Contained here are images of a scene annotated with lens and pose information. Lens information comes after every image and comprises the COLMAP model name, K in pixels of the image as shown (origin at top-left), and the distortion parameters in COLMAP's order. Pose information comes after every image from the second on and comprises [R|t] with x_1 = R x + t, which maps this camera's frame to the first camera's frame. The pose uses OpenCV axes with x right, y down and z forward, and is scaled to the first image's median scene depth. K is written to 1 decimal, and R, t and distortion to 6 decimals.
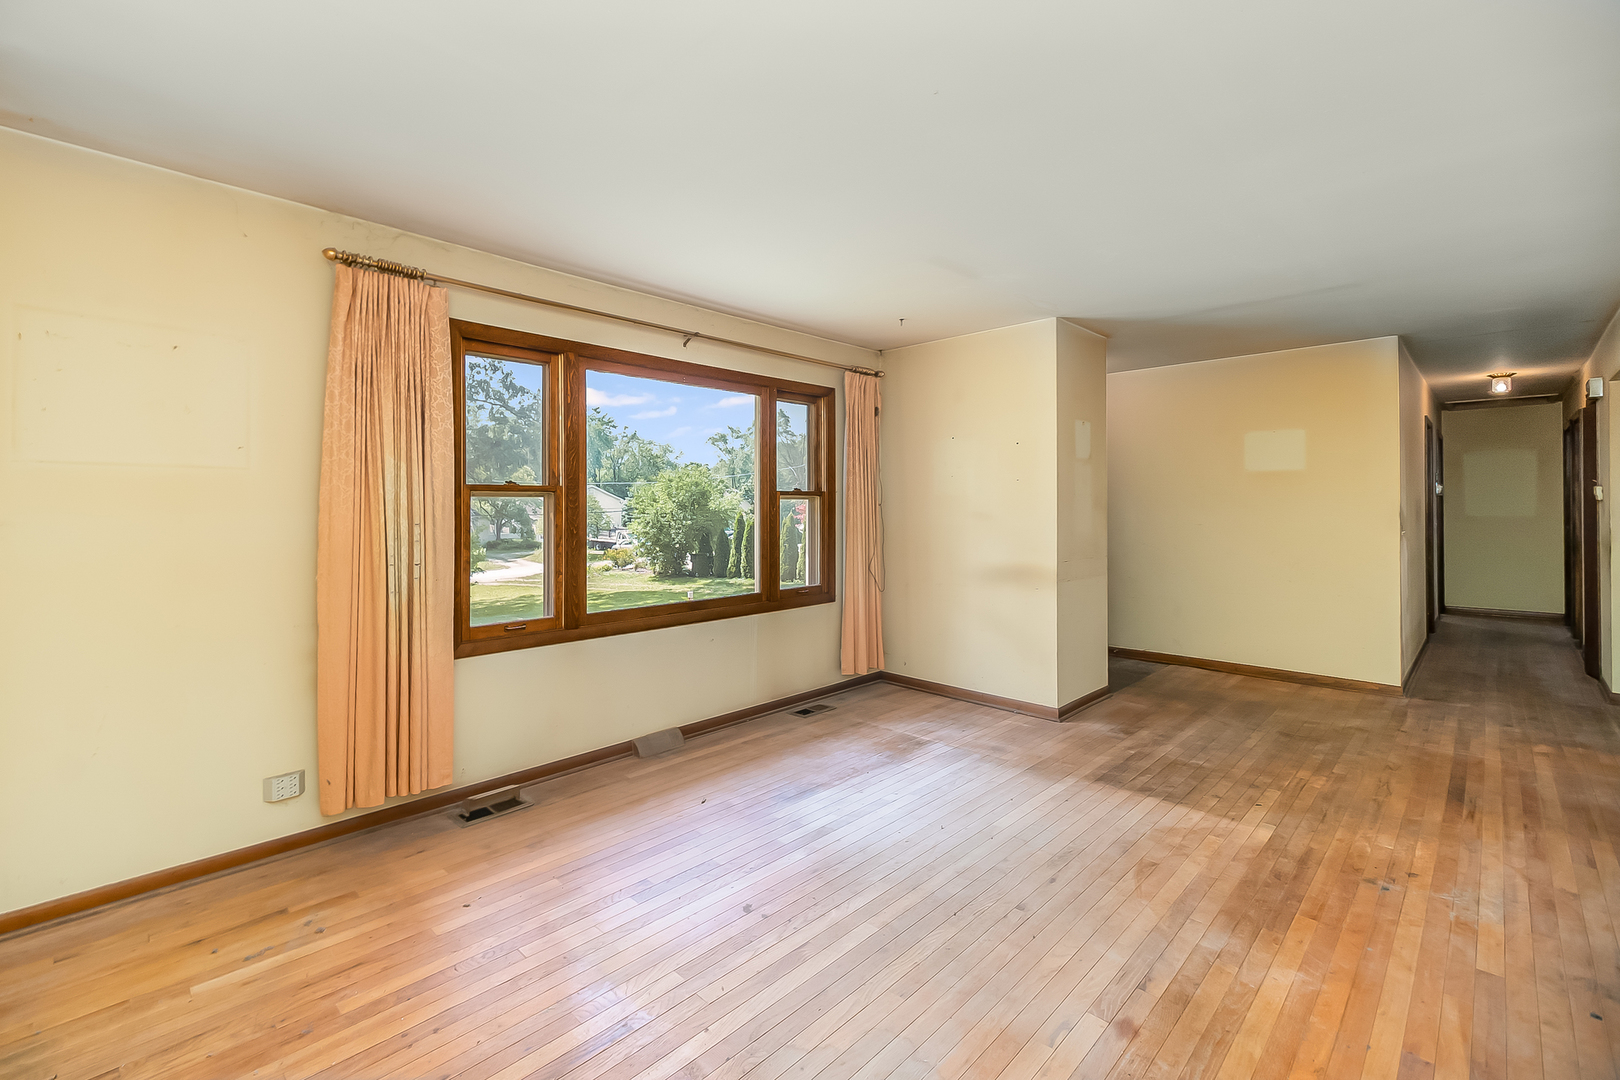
lens RADIAL K [[713.6, 0, 758.7], [0, 713.6, 503.1], [0, 0, 1]] dist [0.009787, -0.000726]
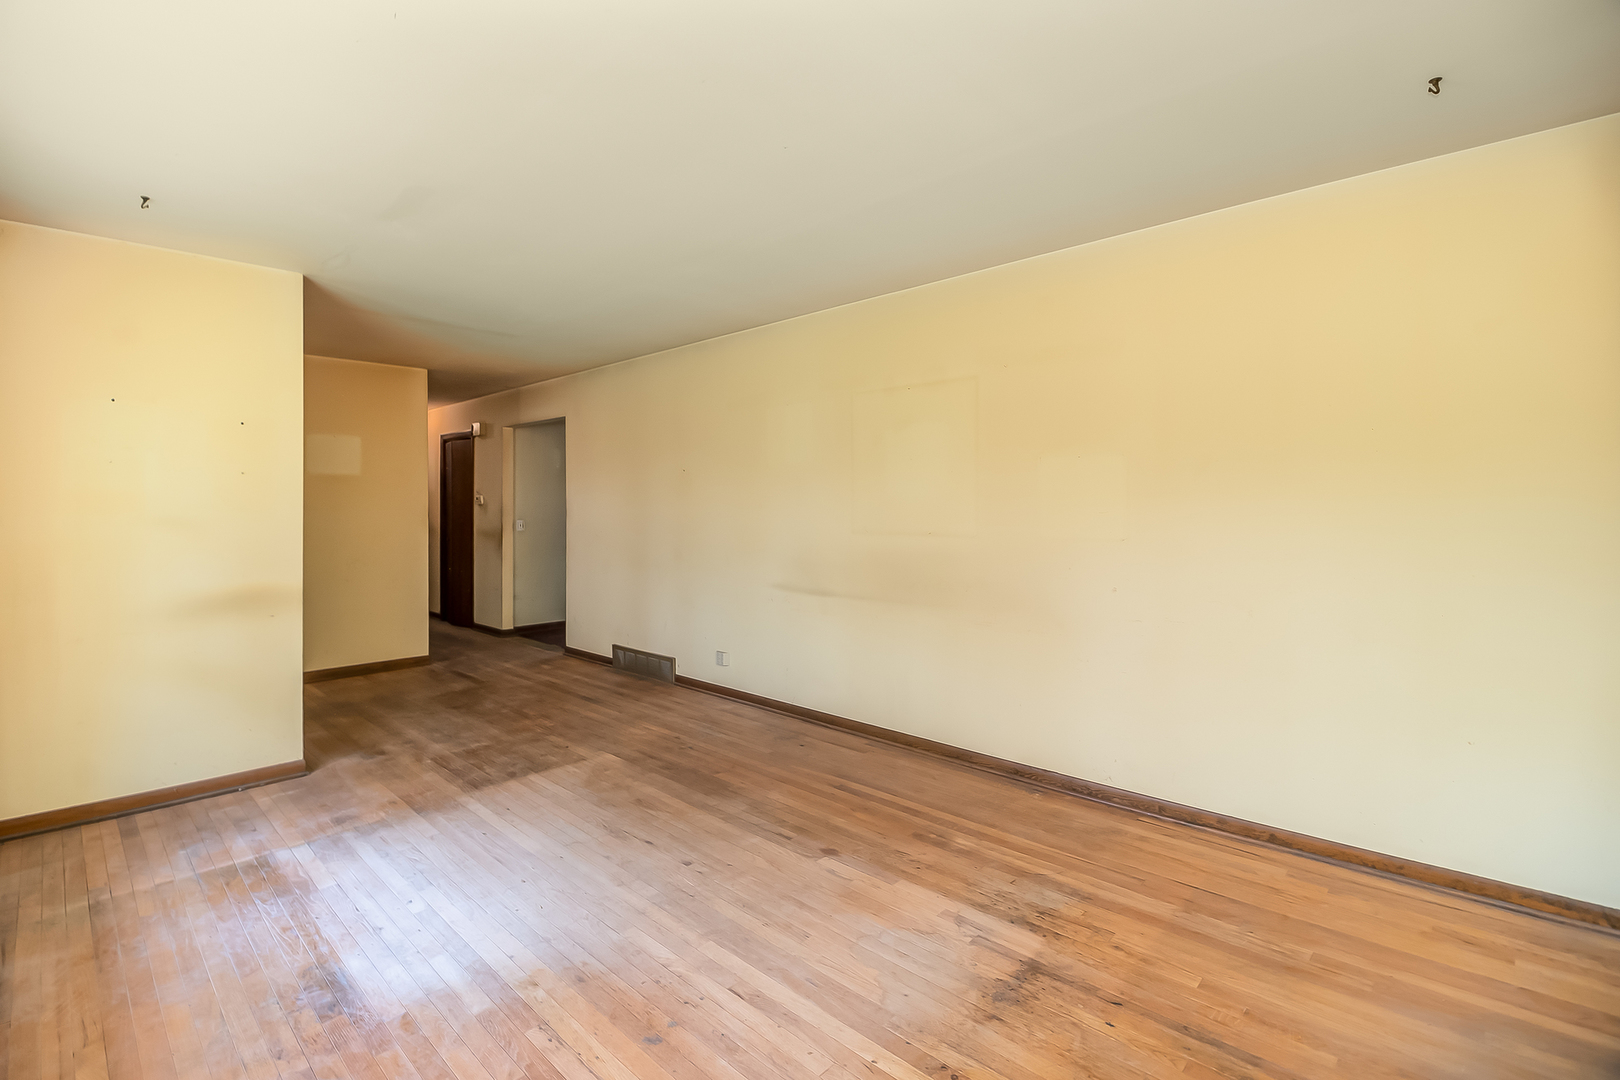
lens RADIAL K [[713.6, 0, 806.5], [0, 713.6, 529.0], [0, 0, 1]] dist [0.009787, -0.000726]
pose [[-0.042814, -0.028283, 0.998683, -0.548191], [-0.002505, 0.999599, 0.028201, 0.003416], [-0.999080, -0.001294, -0.042867, 0.625501]]
